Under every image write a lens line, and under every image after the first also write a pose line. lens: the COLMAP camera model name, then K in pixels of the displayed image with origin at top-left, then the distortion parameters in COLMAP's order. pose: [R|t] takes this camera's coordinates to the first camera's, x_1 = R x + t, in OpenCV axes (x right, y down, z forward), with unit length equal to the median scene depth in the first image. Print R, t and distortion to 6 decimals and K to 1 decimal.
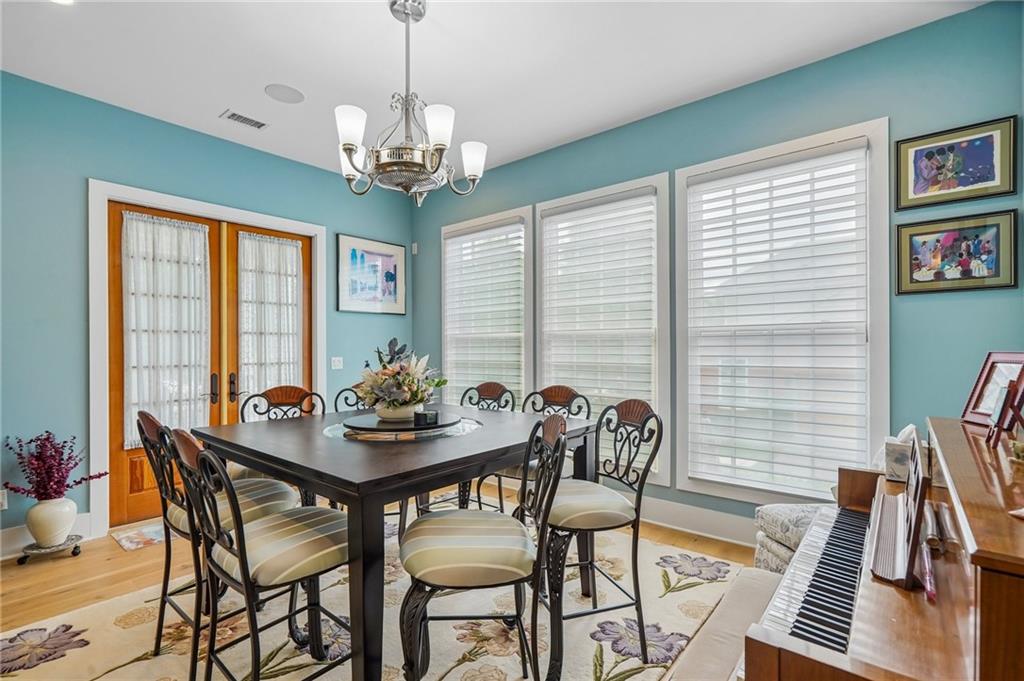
lens RADIAL K [[469.0, 0, 511.5], [0, 469.0, 349.0], [0, 0, 1]] dist [-0.002403, -0.000043]
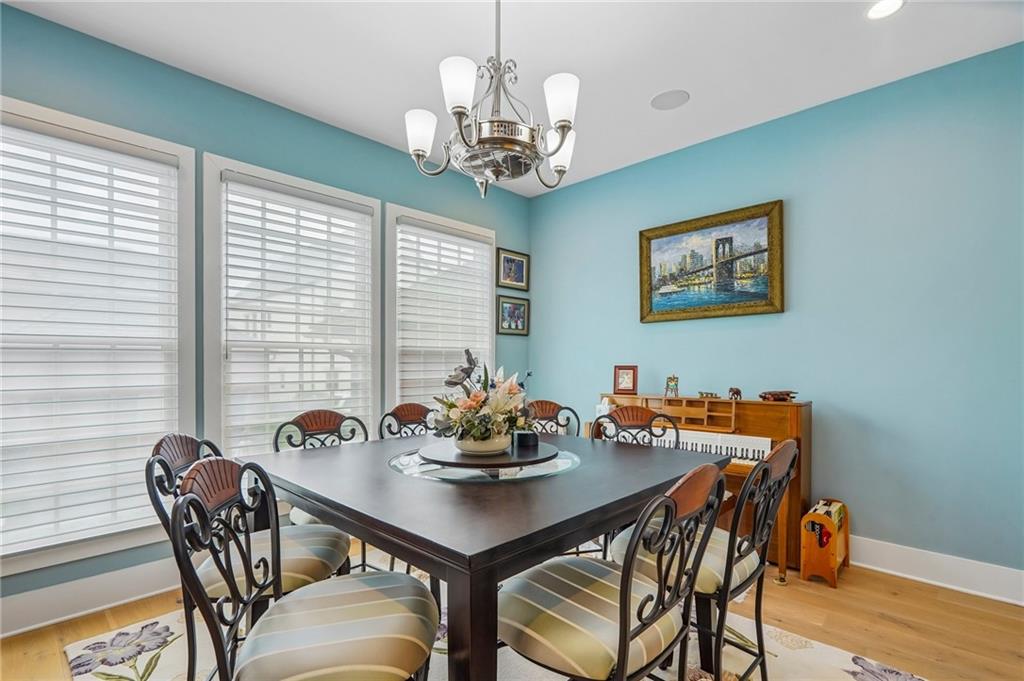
lens RADIAL K [[482.4, 0, 513.9], [0, 482.4, 363.8], [0, 0, 1]] dist [-0.001048, 0.000033]
pose [[0.068113, 0.004455, 0.997668, -0.788391], [0.001388, 0.999989, -0.004560, 0.002170], [-0.997677, 0.001696, 0.068106, 0.657293]]
